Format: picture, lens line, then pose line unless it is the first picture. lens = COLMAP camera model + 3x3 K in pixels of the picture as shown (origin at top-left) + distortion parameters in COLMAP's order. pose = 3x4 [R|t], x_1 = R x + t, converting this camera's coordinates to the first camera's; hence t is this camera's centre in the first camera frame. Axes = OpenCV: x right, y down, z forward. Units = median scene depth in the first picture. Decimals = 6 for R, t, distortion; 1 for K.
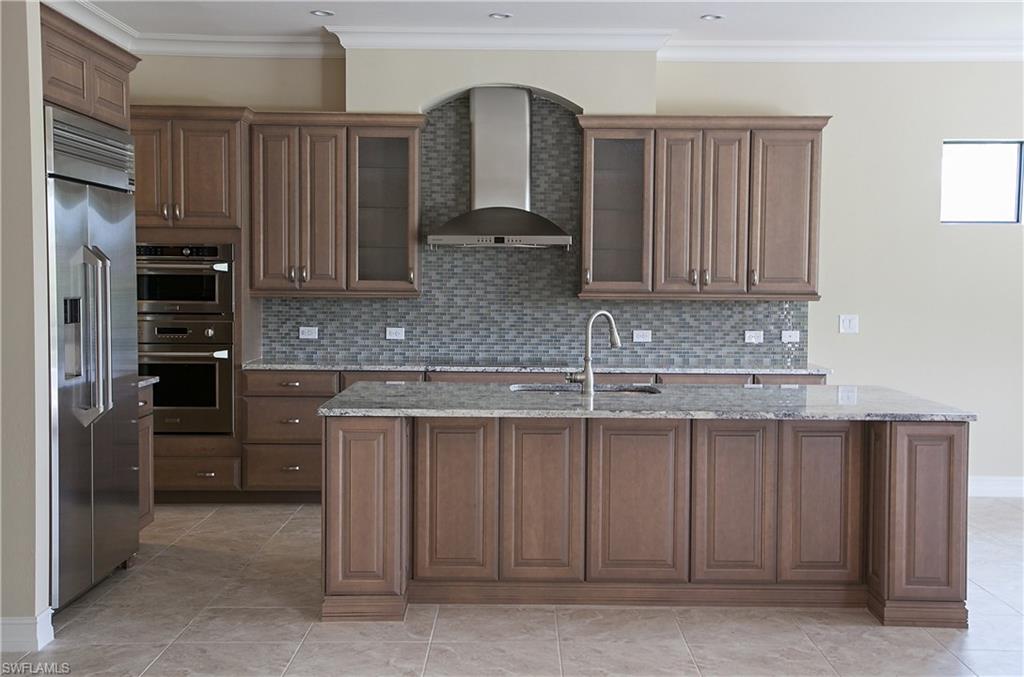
lens RADIAL K [[1228.5, 0, 519.4], [0, 1228.5, 334.3], [0, 0, 1]] dist [0.084318, 0.000000]
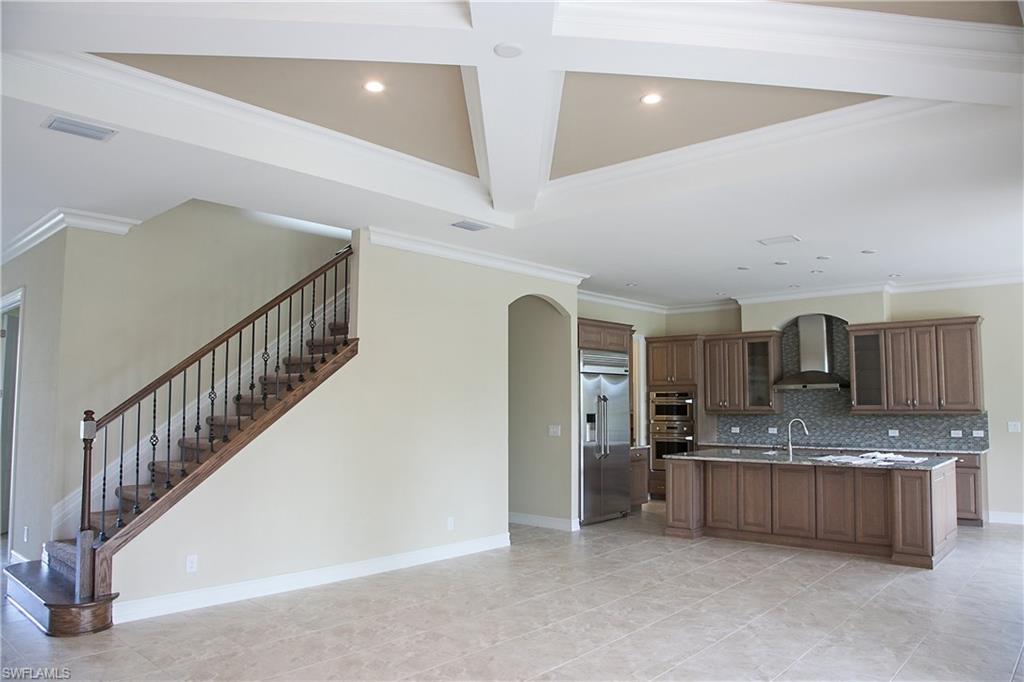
lens RADIAL K [[707.9, 0, 516.0], [0, 707.9, 345.0], [0, 0, 1]] dist [-0.059367, 0.004947]
pose [[0.747568, -0.065450, -0.660953, 0.410789], [-0.021349, 0.992251, -0.122403, 0.011503], [0.663842, 0.105615, 0.740378, -0.238986]]
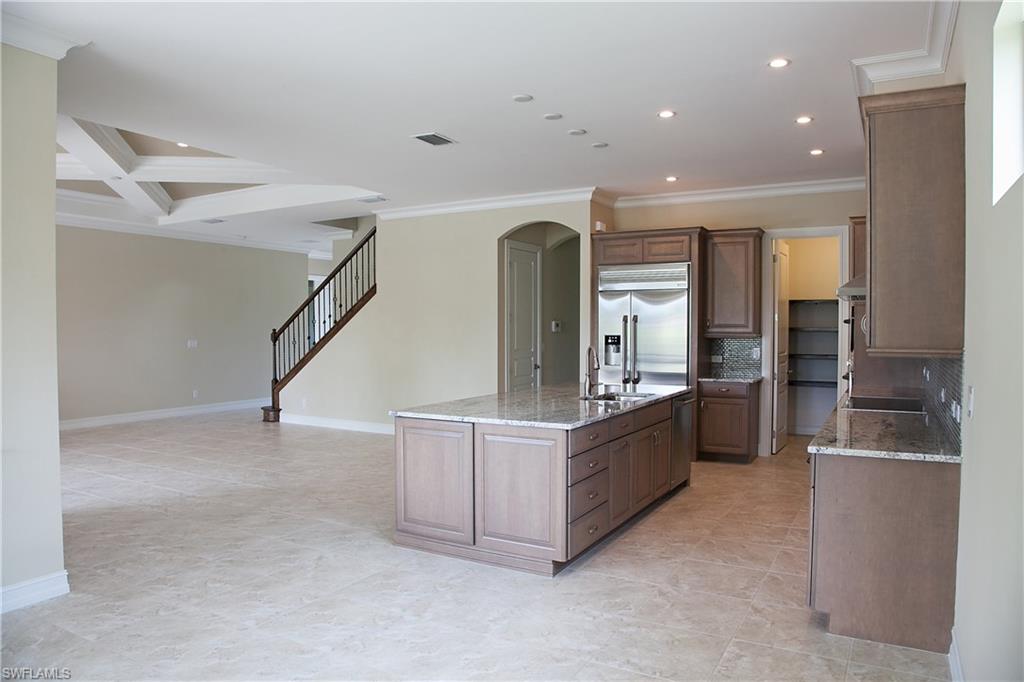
lens RADIAL K [[679.0, 0, 513.4], [0, 679.0, 343.0], [0, 0, 1]] dist [-0.002364, -0.000126]
pose [[-0.476105, 0.025696, -0.879013, 0.704397], [-0.033663, 0.998308, 0.047417, -0.050120], [0.878744, 0.052166, -0.474435, 1.016898]]
